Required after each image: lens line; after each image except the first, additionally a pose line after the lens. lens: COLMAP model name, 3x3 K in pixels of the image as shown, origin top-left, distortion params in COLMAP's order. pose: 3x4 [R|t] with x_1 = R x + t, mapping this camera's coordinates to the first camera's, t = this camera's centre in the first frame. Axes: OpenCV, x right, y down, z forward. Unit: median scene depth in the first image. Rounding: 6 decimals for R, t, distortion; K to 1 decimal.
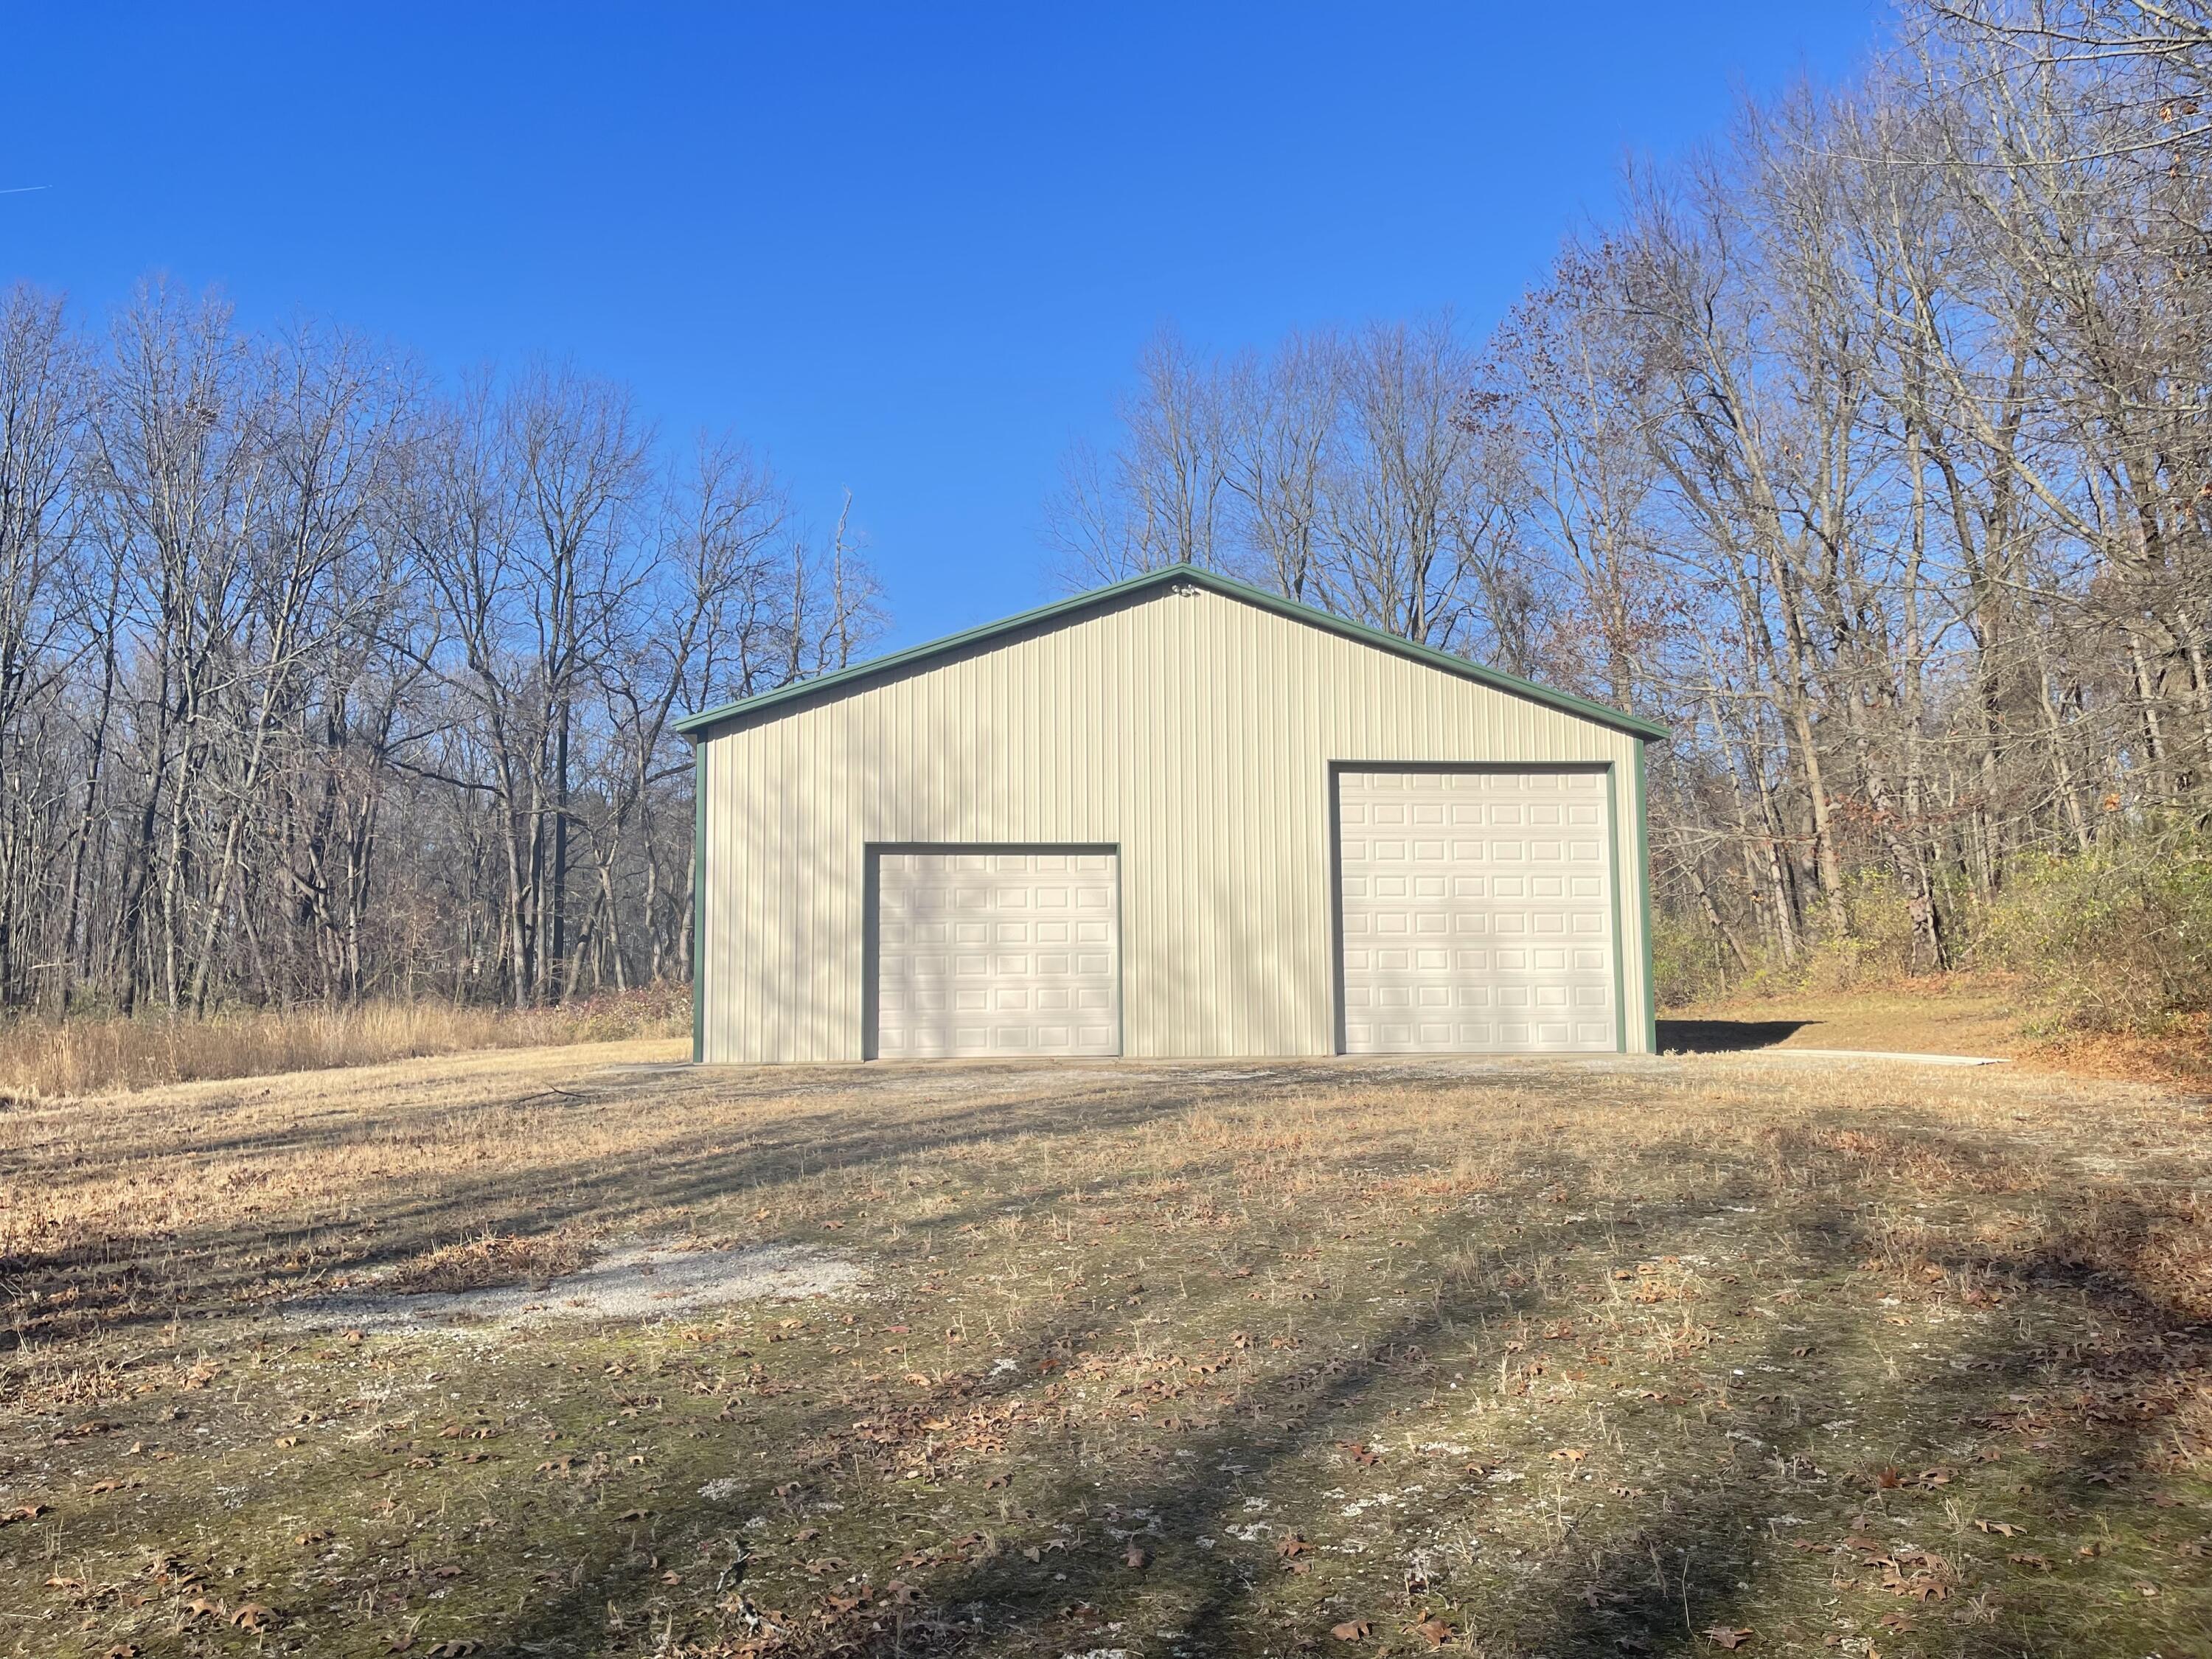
lens RADIAL K [[1655.6, 0, 1106.0], [0, 1655.6, 829.5], [0, 0, 1]] dist [0.077129, 0.001150]
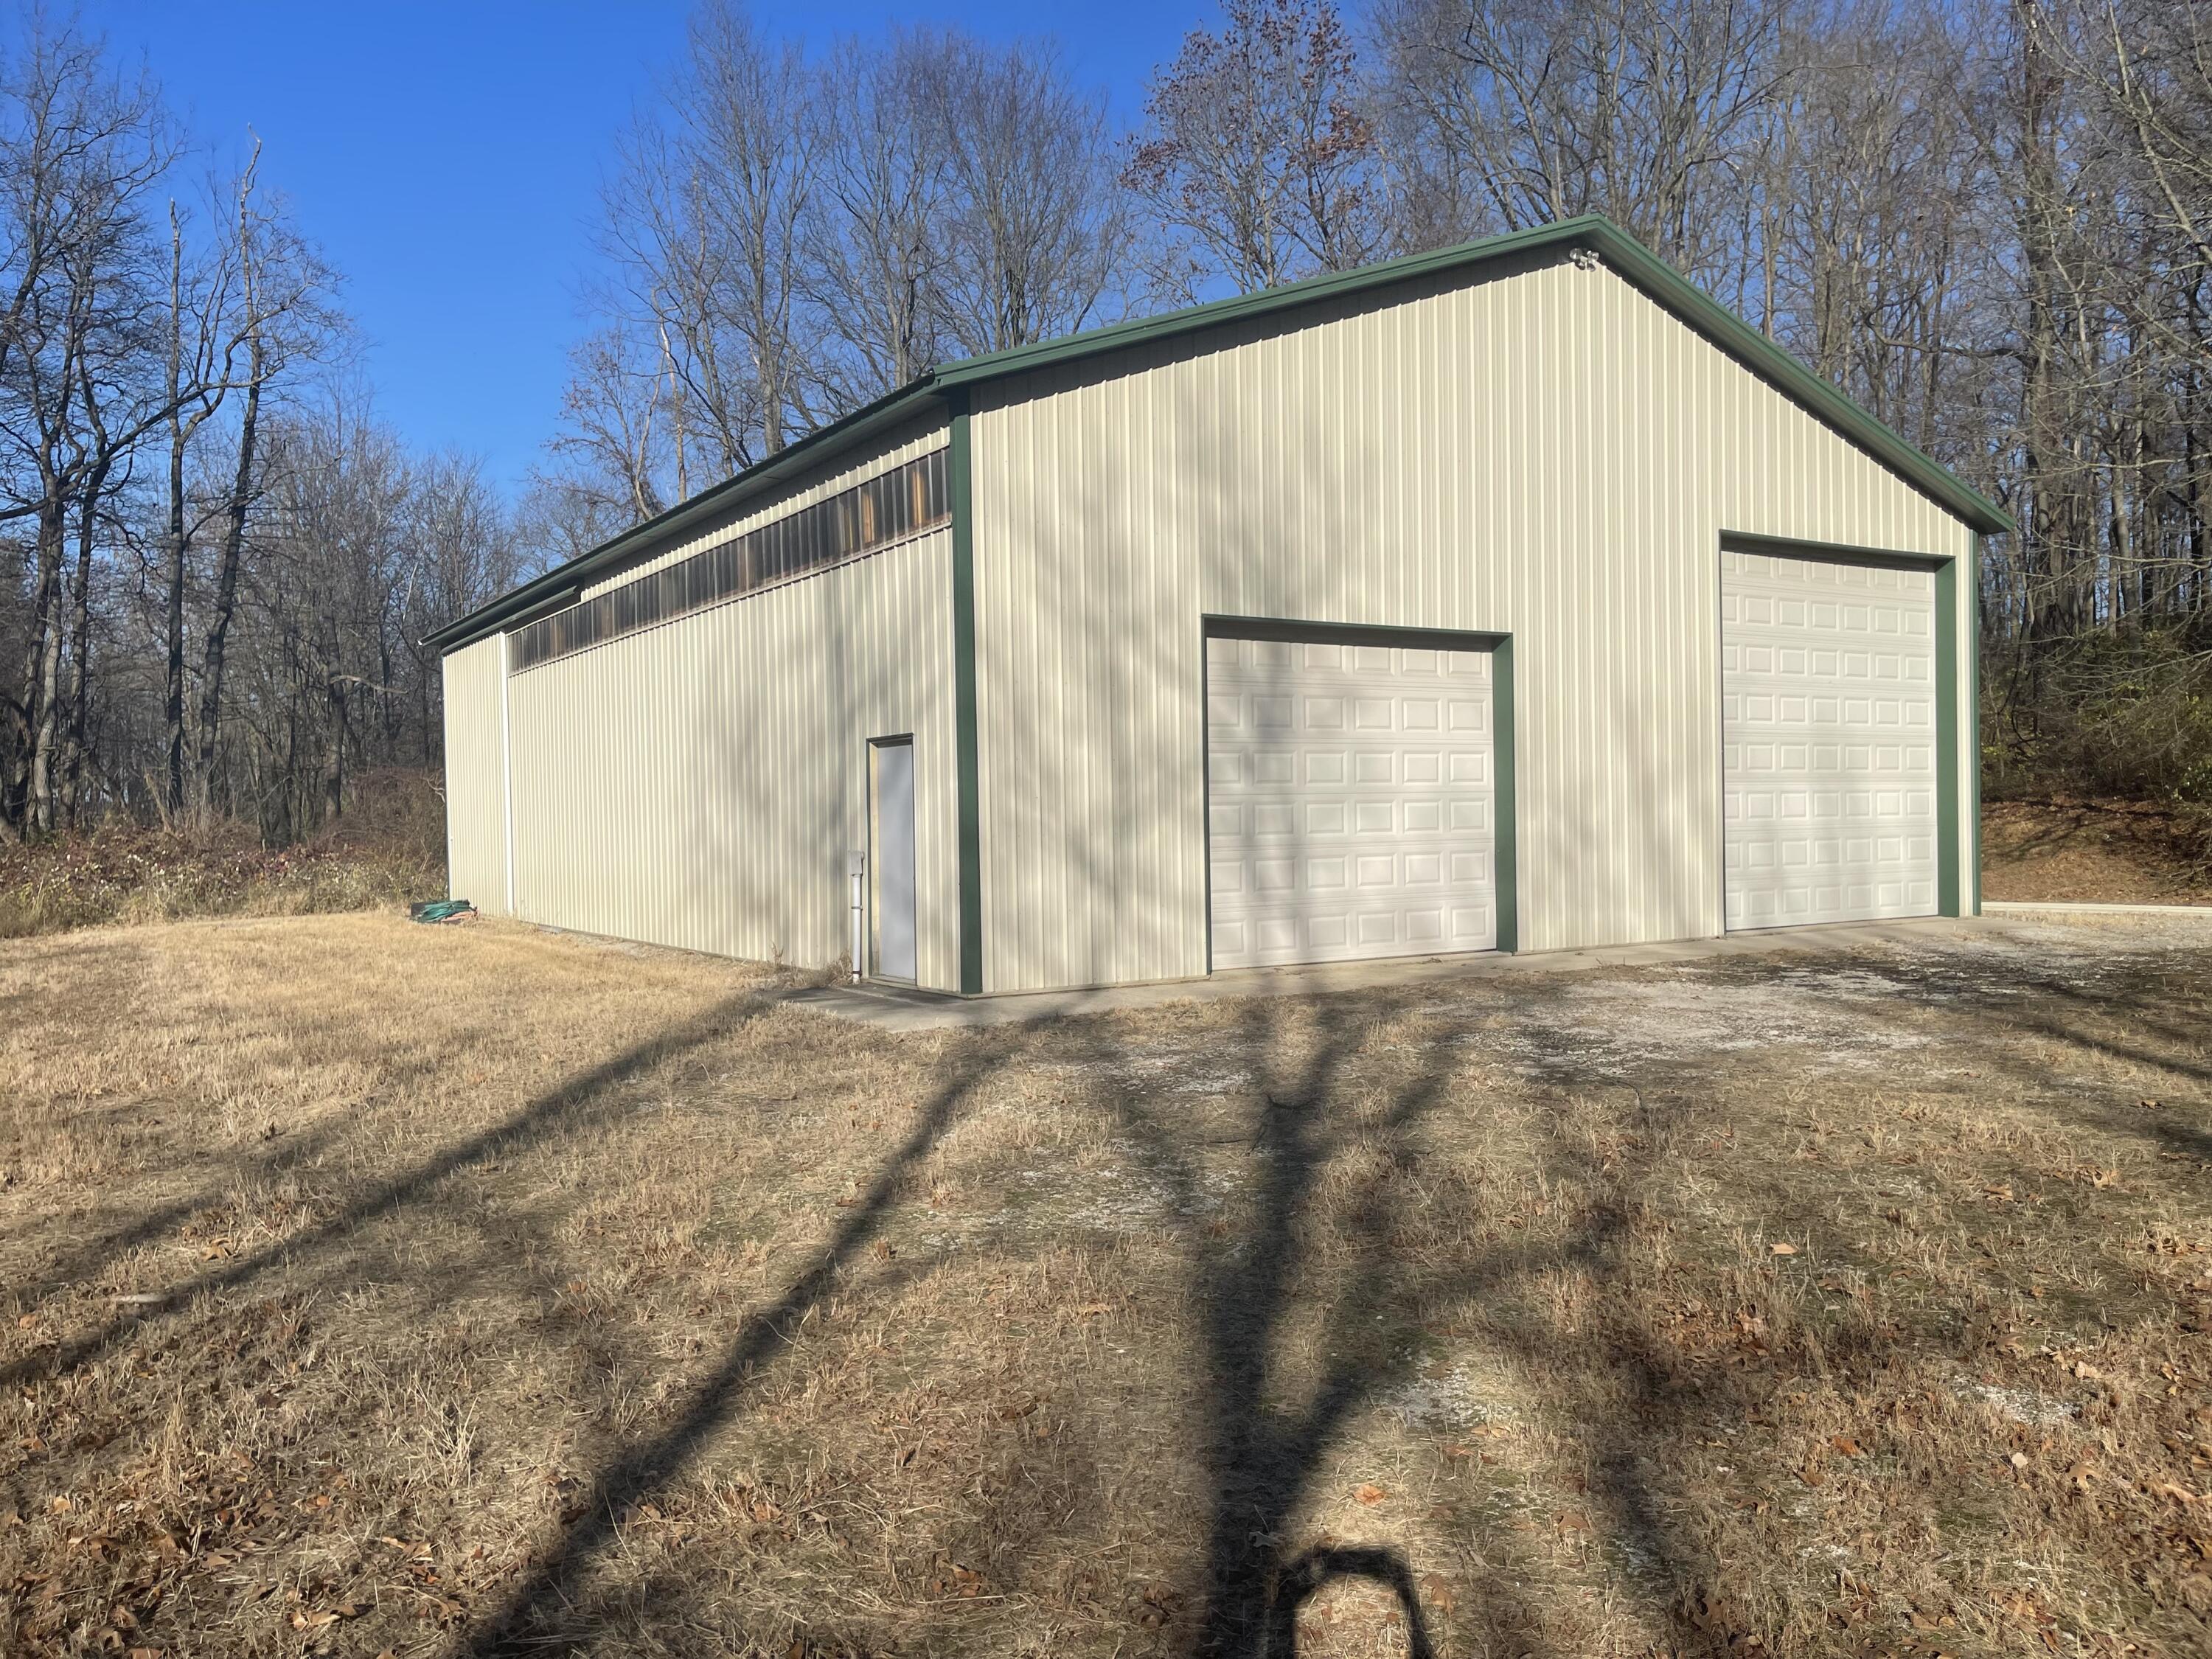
lens RADIAL K [[1655.6, 0, 1106.0], [0, 1655.6, 829.5], [0, 0, 1]] dist [0.077129, 0.001150]
pose [[0.886859, -0.011080, 0.461907, -0.452250], [-0.031456, 0.995945, 0.084286, 0.035618], [-0.460968, -0.089280, 0.882914, 0.475921]]
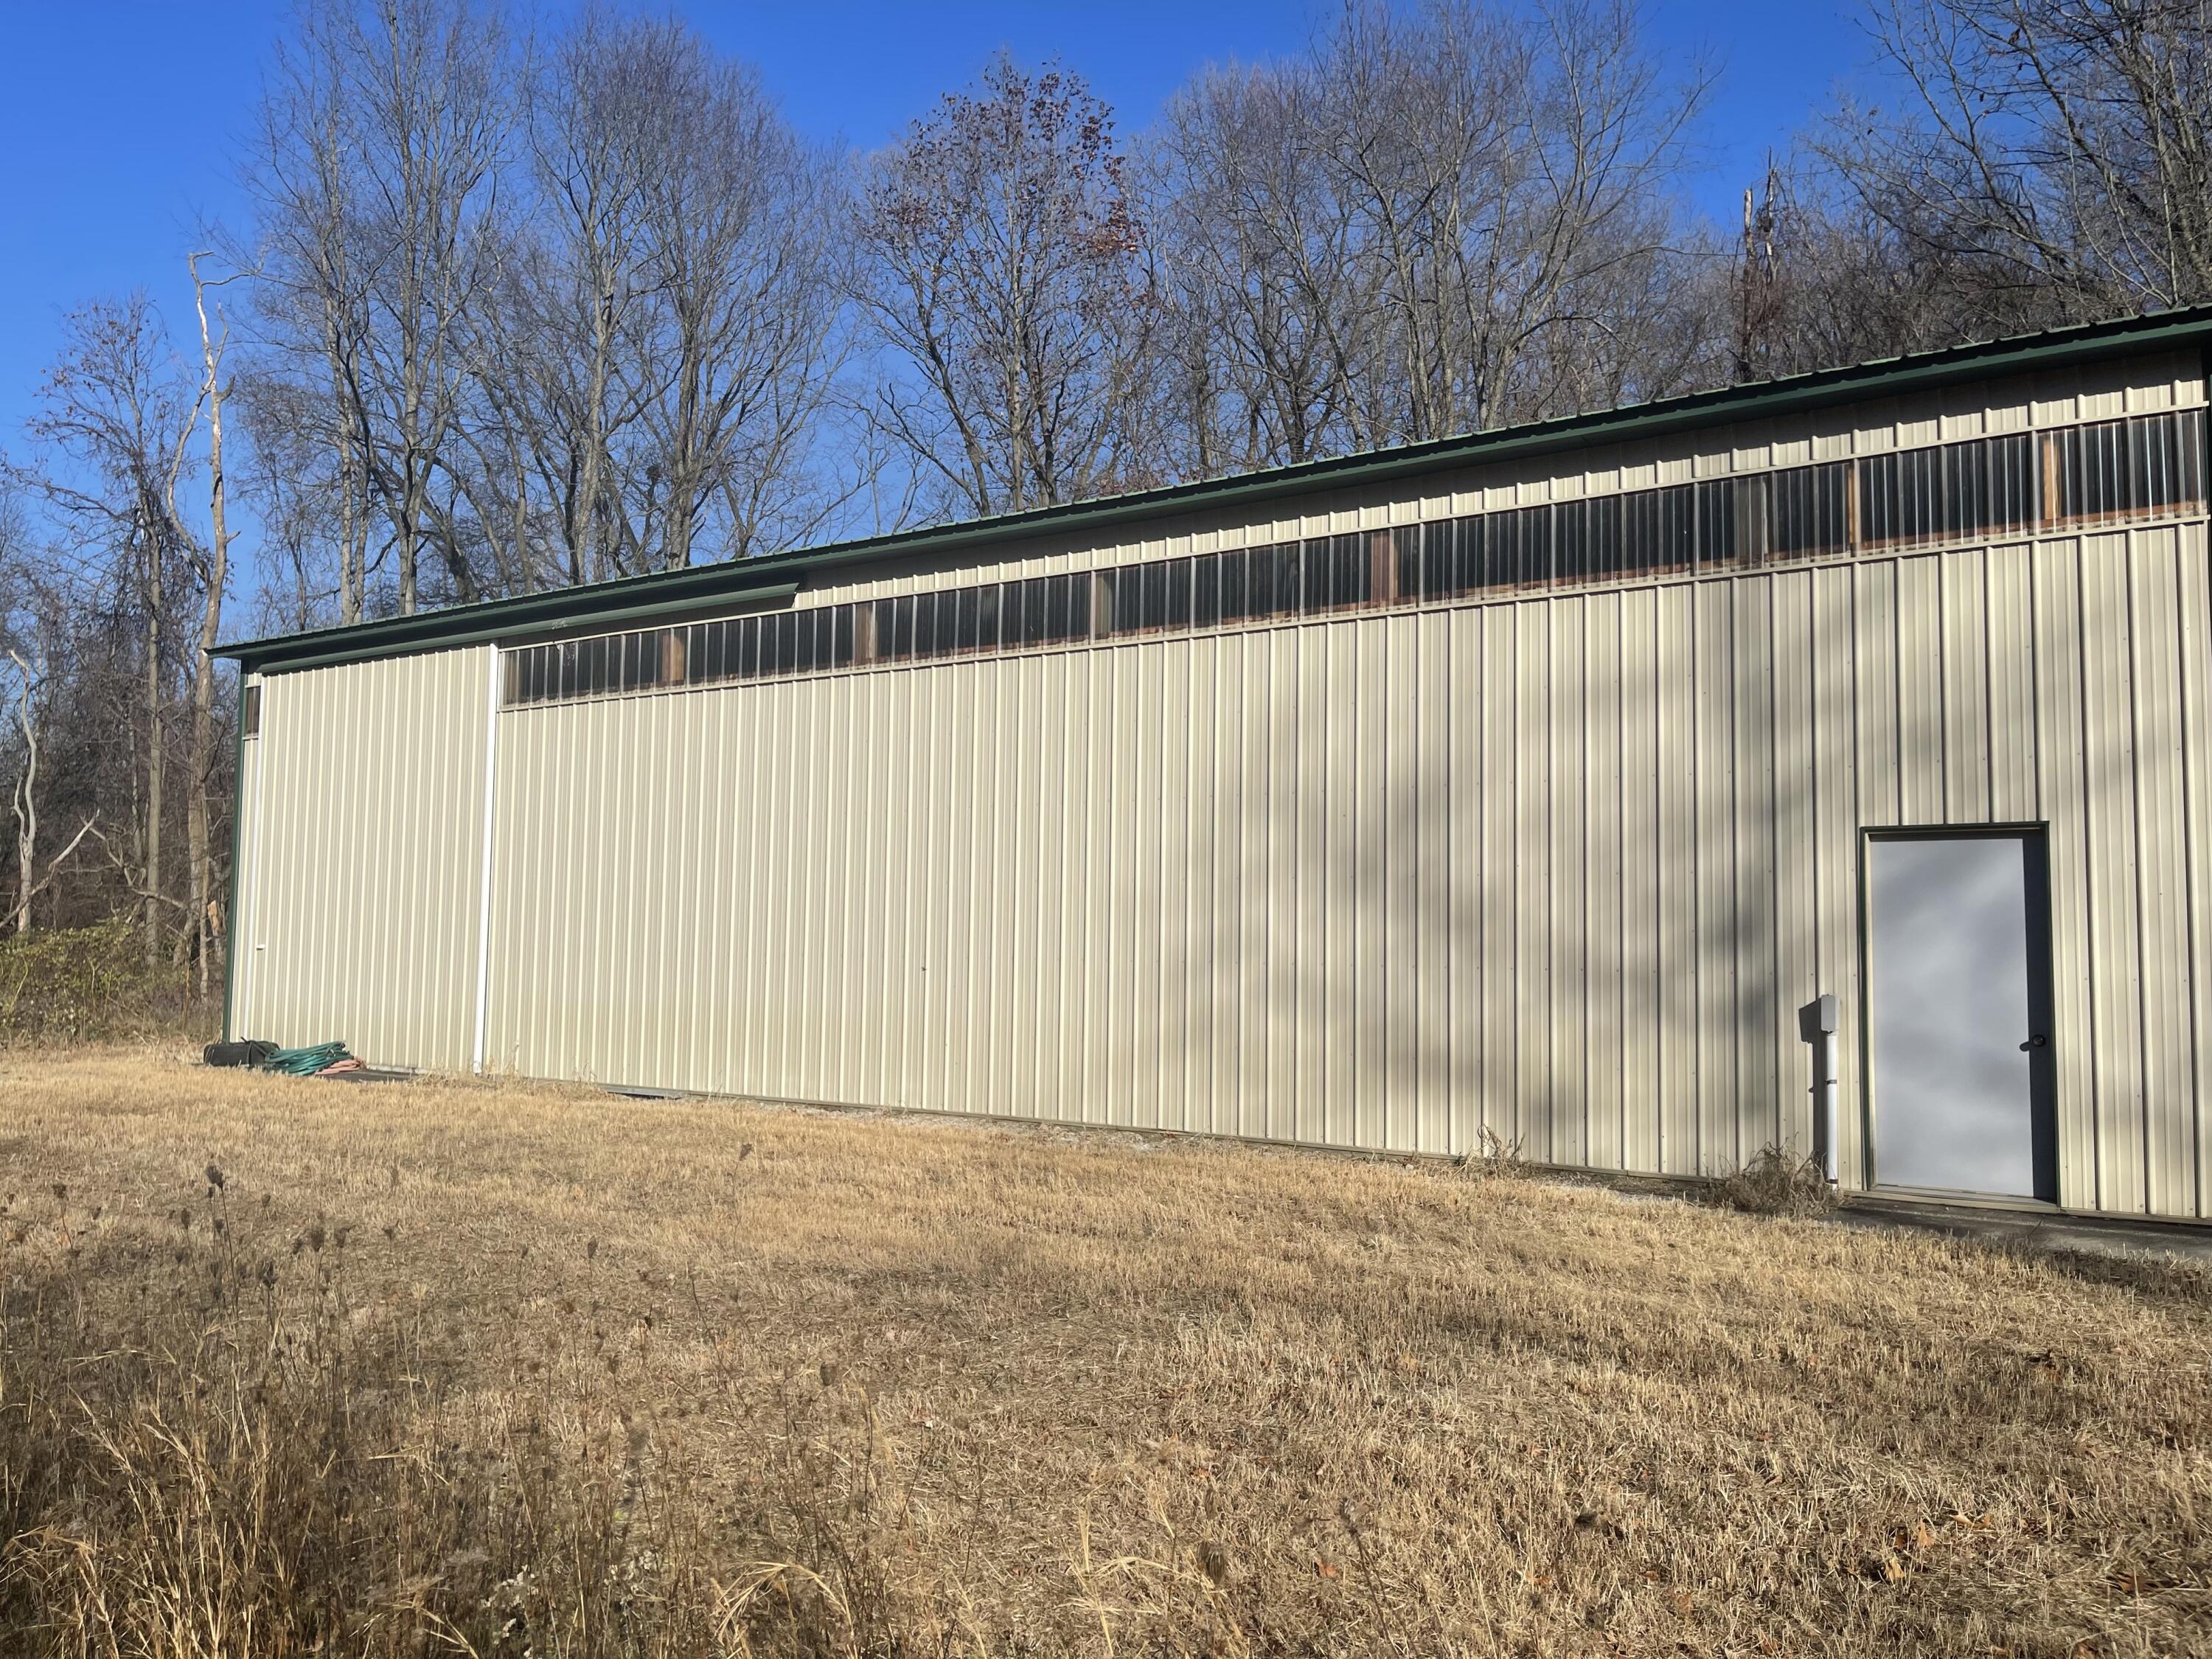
lens RADIAL K [[1655.6, 0, 1106.0], [0, 1655.6, 829.5], [0, 0, 1]] dist [0.077129, 0.001150]
pose [[0.612448, 0.224831, 0.757864, -0.640255], [-0.172792, 0.973593, -0.149193, 0.137697], [-0.771395, -0.039580, 0.635125, 0.887737]]
